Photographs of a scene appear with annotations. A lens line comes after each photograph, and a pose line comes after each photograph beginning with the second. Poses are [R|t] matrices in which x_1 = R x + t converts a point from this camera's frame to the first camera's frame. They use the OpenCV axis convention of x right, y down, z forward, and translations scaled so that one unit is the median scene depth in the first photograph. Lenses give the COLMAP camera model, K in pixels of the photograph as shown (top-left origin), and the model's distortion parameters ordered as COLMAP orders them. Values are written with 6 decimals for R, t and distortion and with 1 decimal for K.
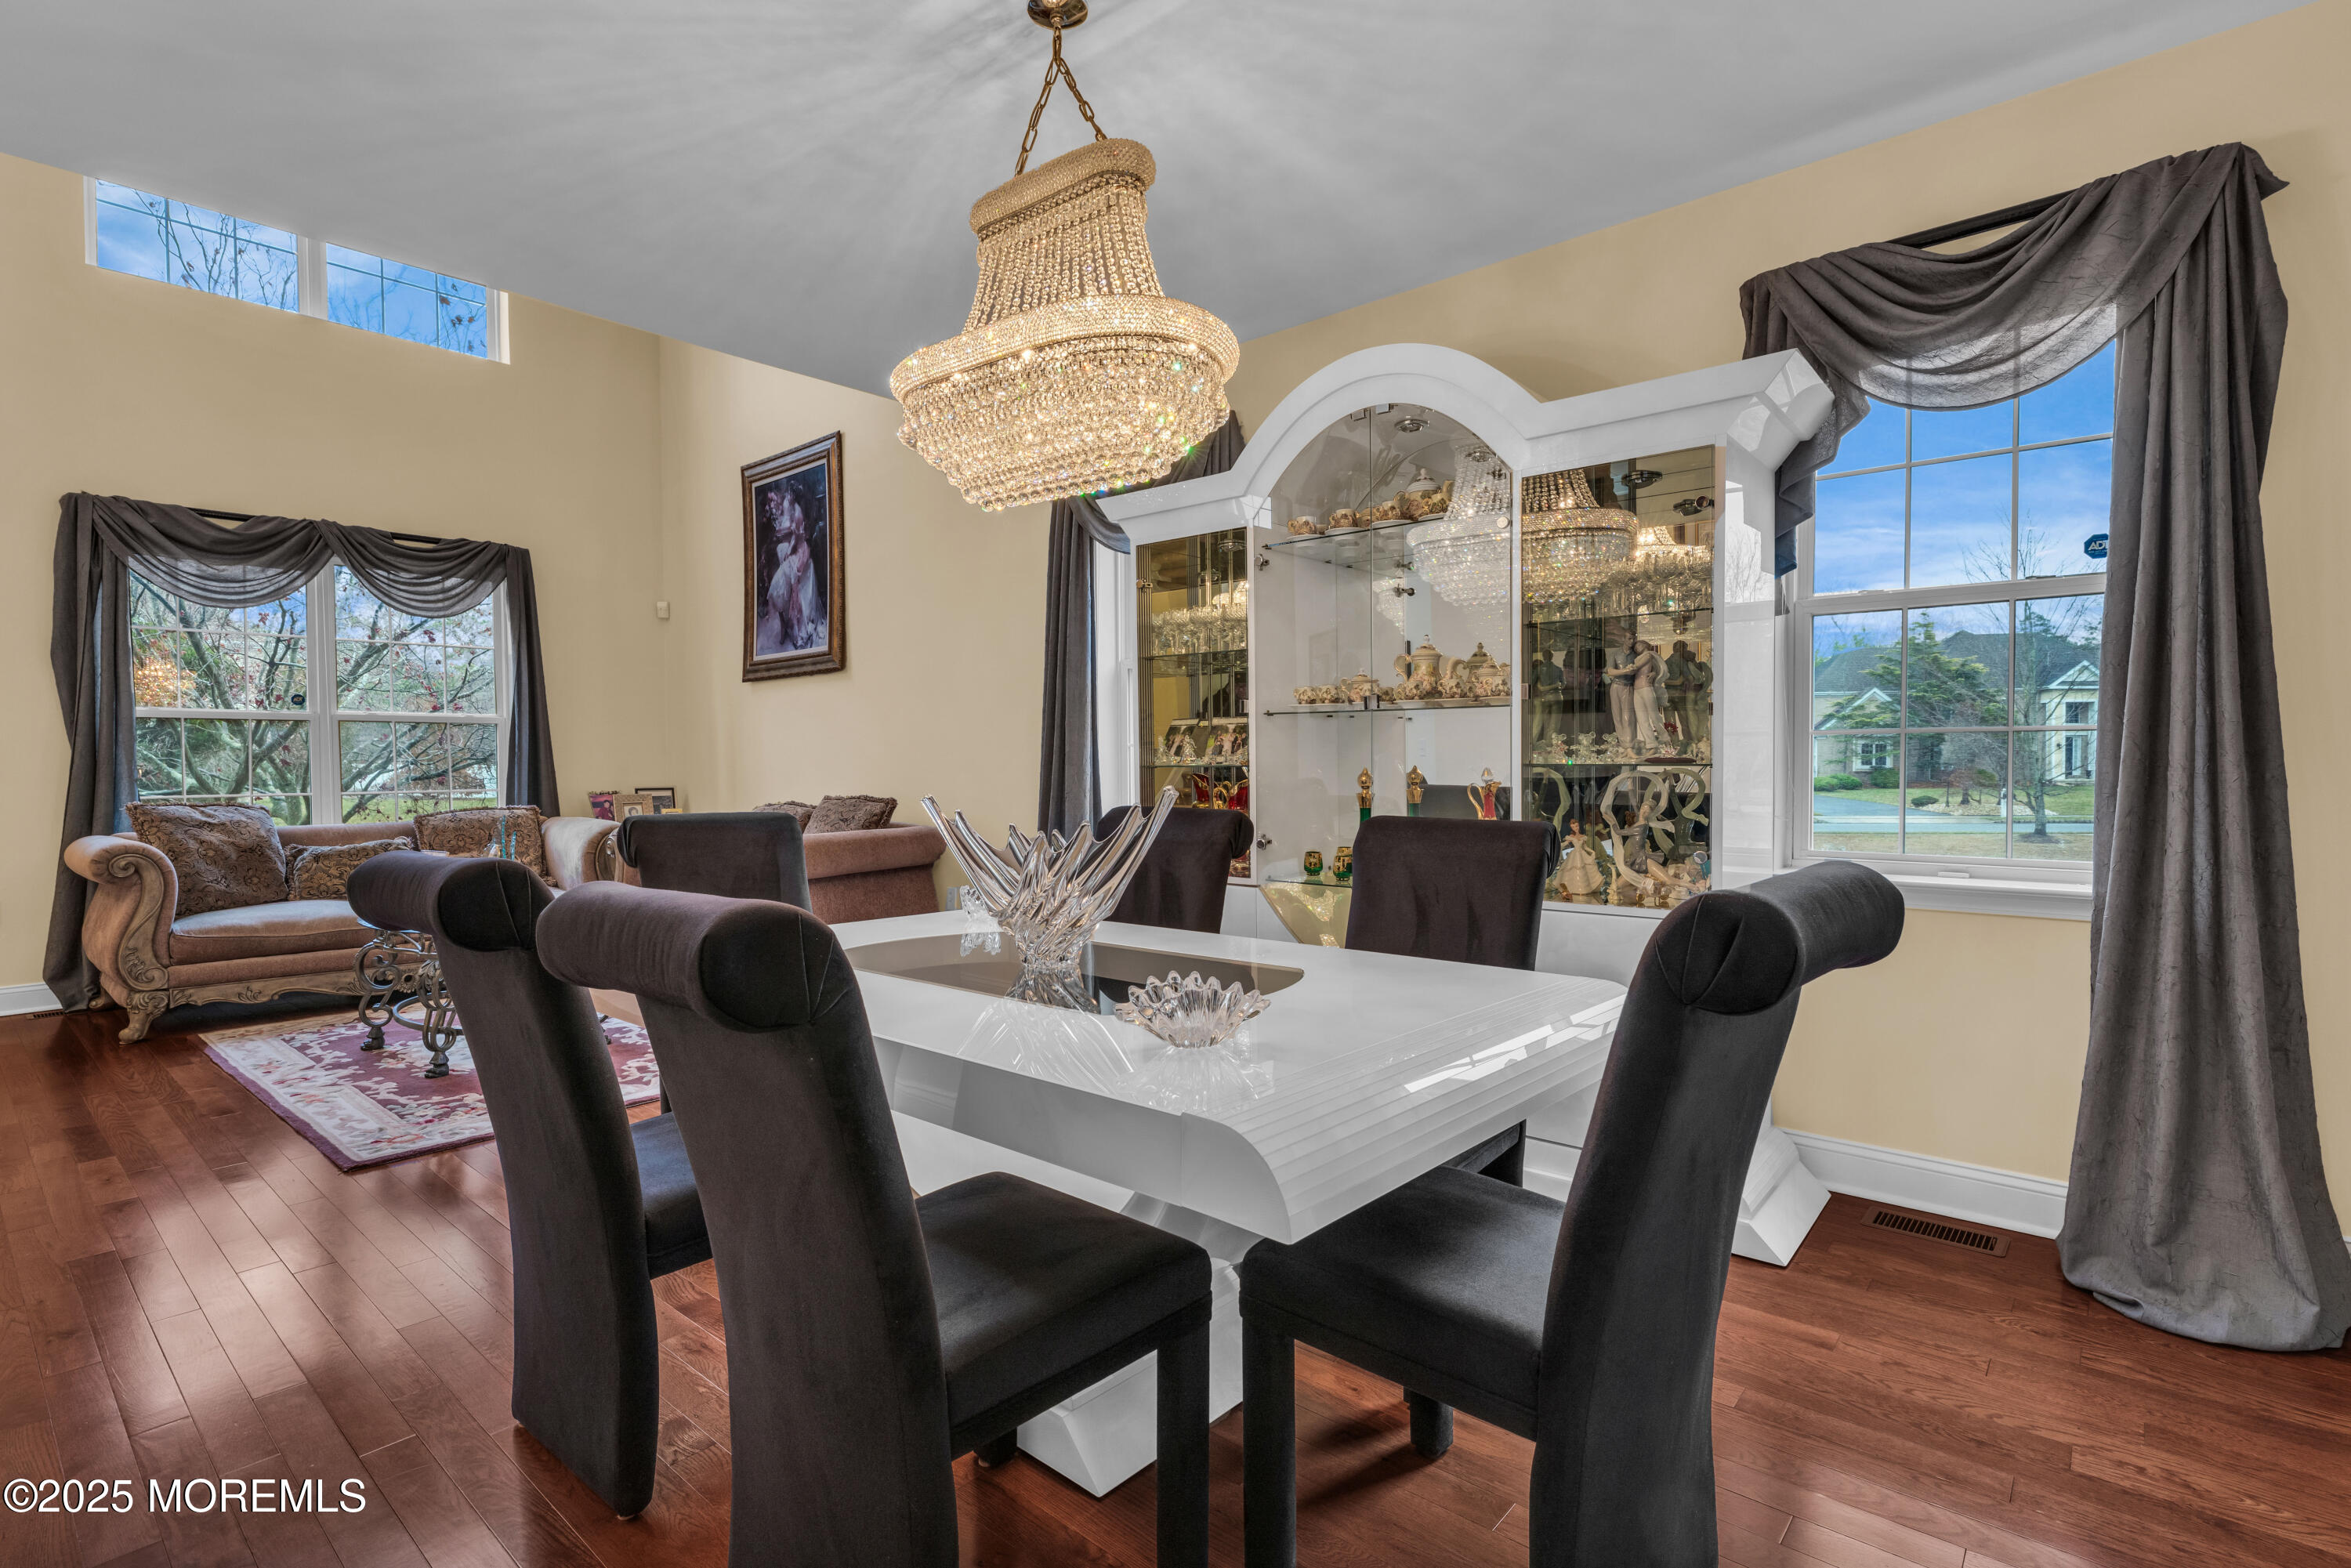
lens RADIAL K [[1121.7, 0, 1187.4], [0, 1121.7, 784.4], [0, 0, 1]] dist [0.001116, -0.000604]
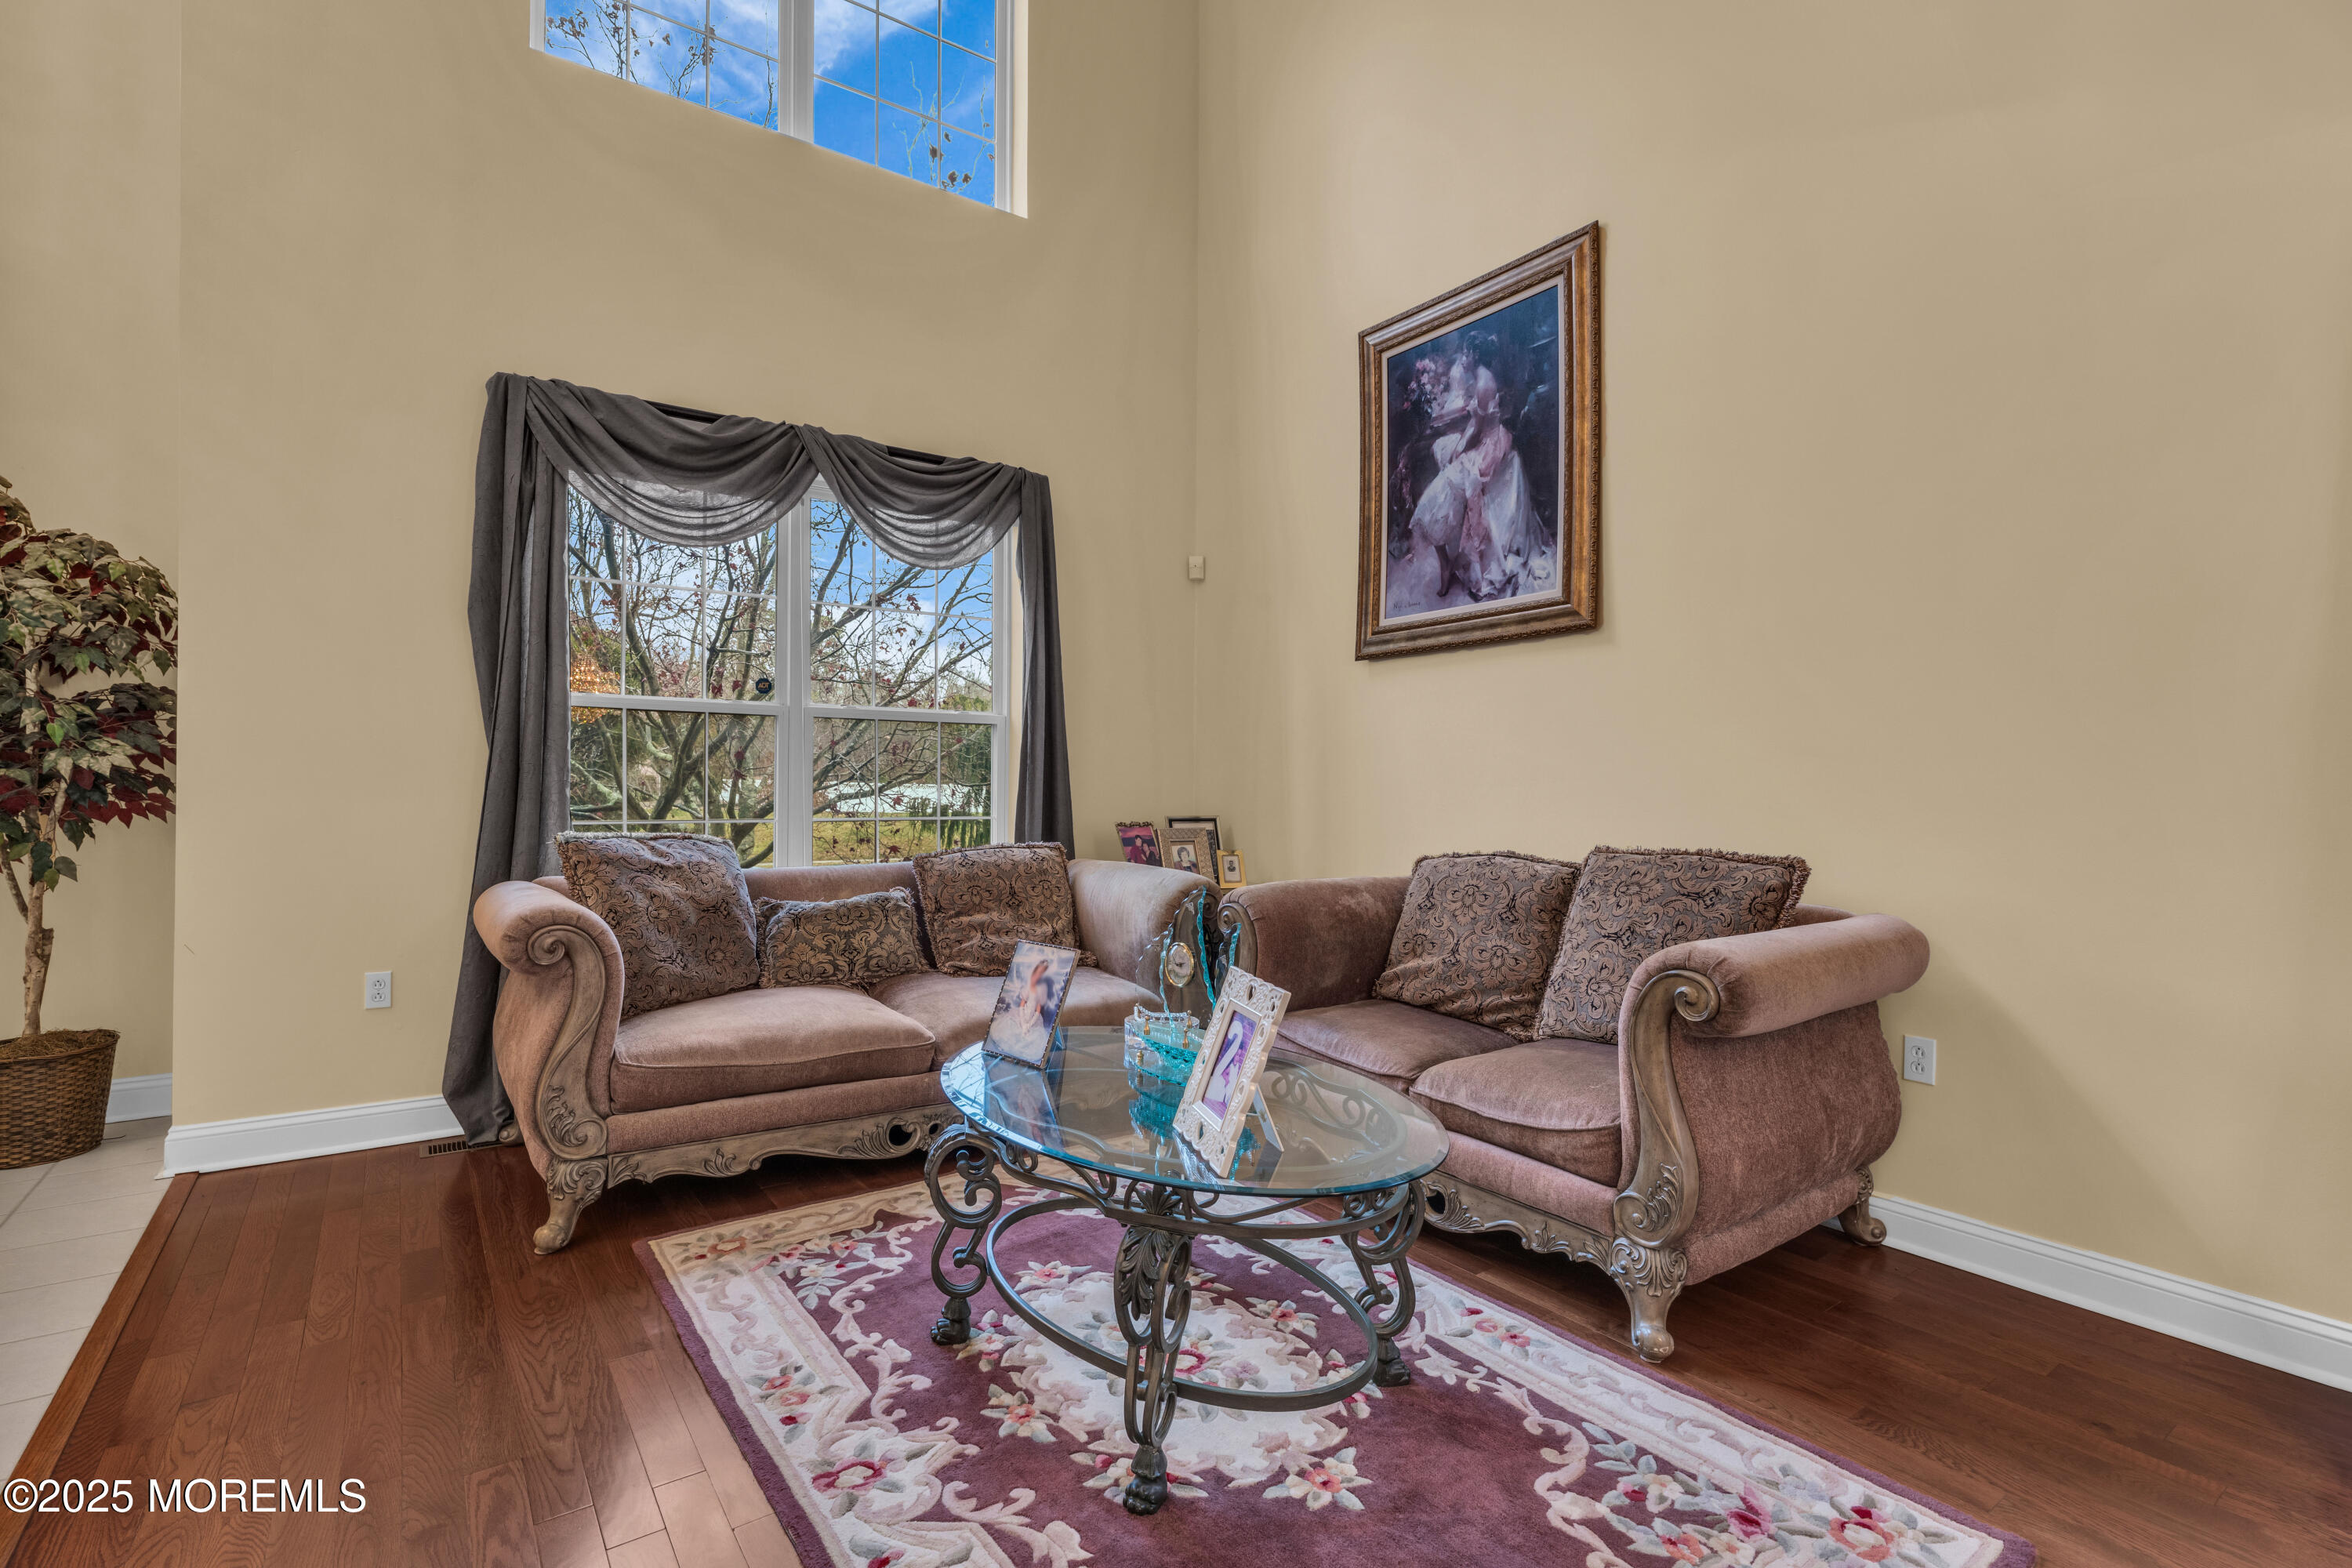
lens RADIAL K [[1071.8, 0, 1179.6], [0, 1071.8, 784.5], [0, 0, 1]] dist [-0.002068, -0.001084]
pose [[0.974325, 0.015074, -0.224642, -0.425561], [-0.019671, 0.999640, -0.018237, -0.006912], [0.224286, 0.022187, 0.974271, 0.446194]]
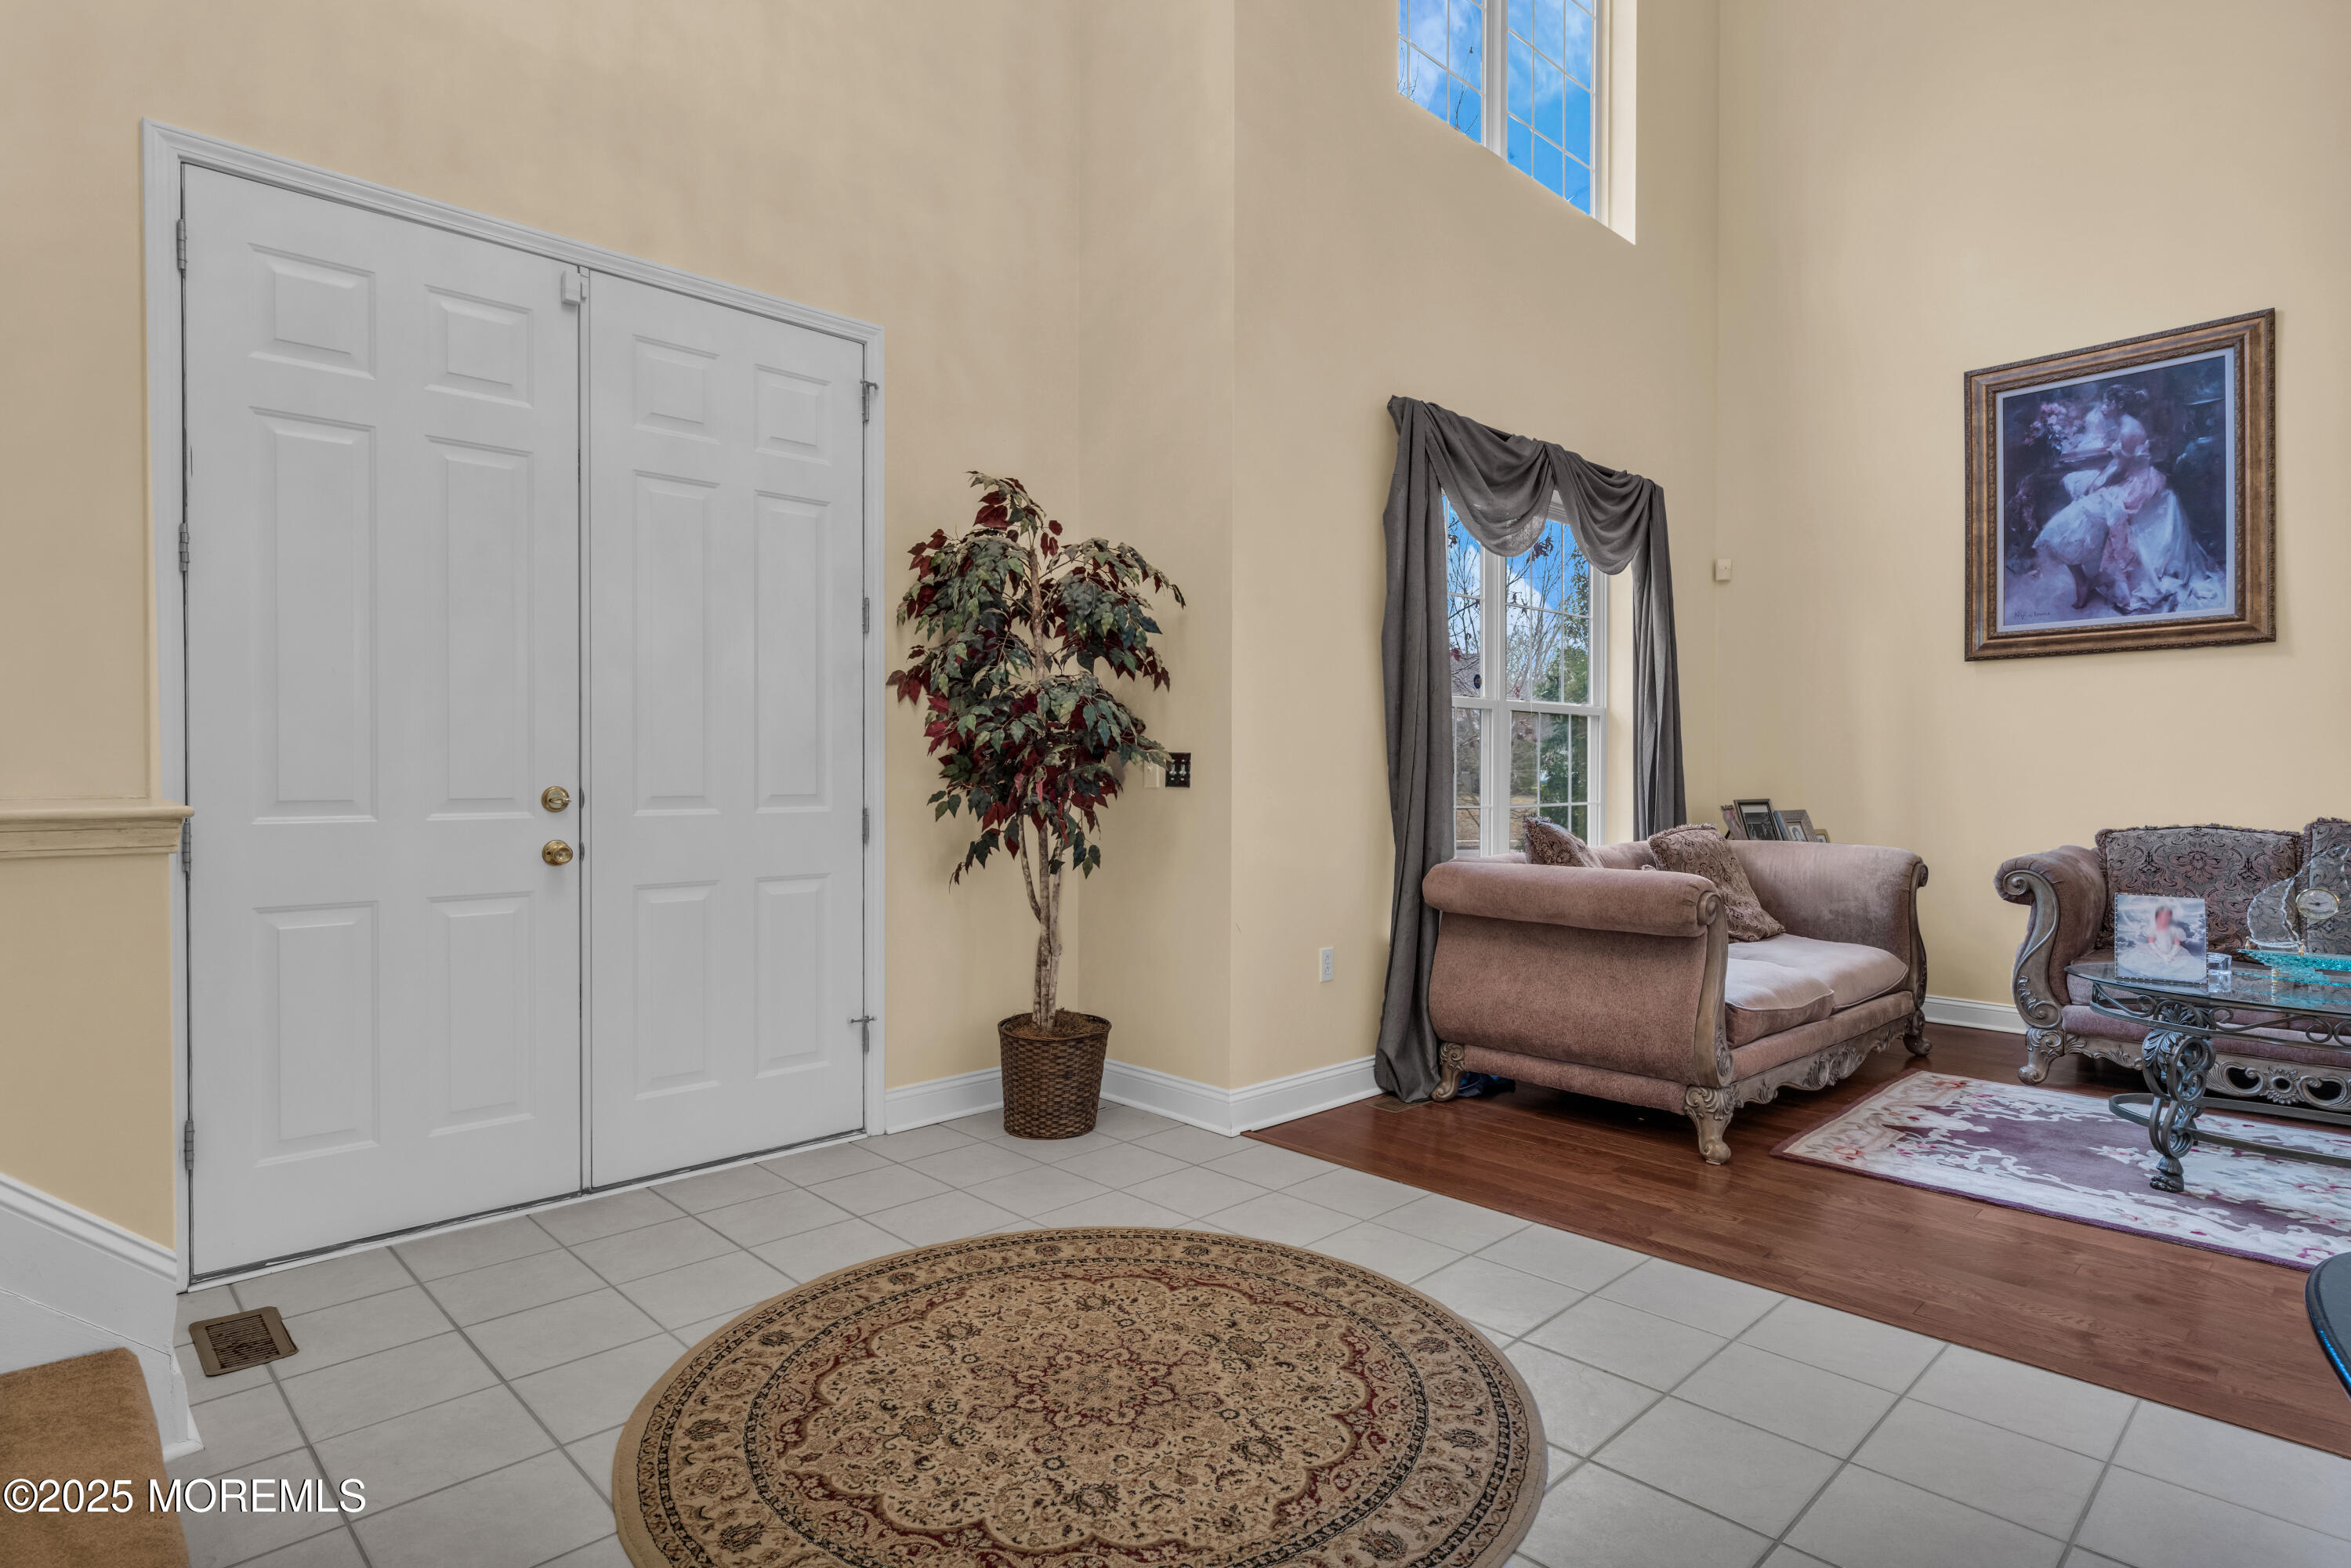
lens RADIAL K [[1212.9, 0, 1162.2], [0, 1212.9, 786.4], [0, 0, 1]] dist [-0.007152, 0.001884]
pose [[0.996217, 0.009138, -0.086423, -1.028055], [-0.009699, 0.999935, -0.006073, 0.002525], [0.086362, 0.006888, 0.996240, 0.185806]]
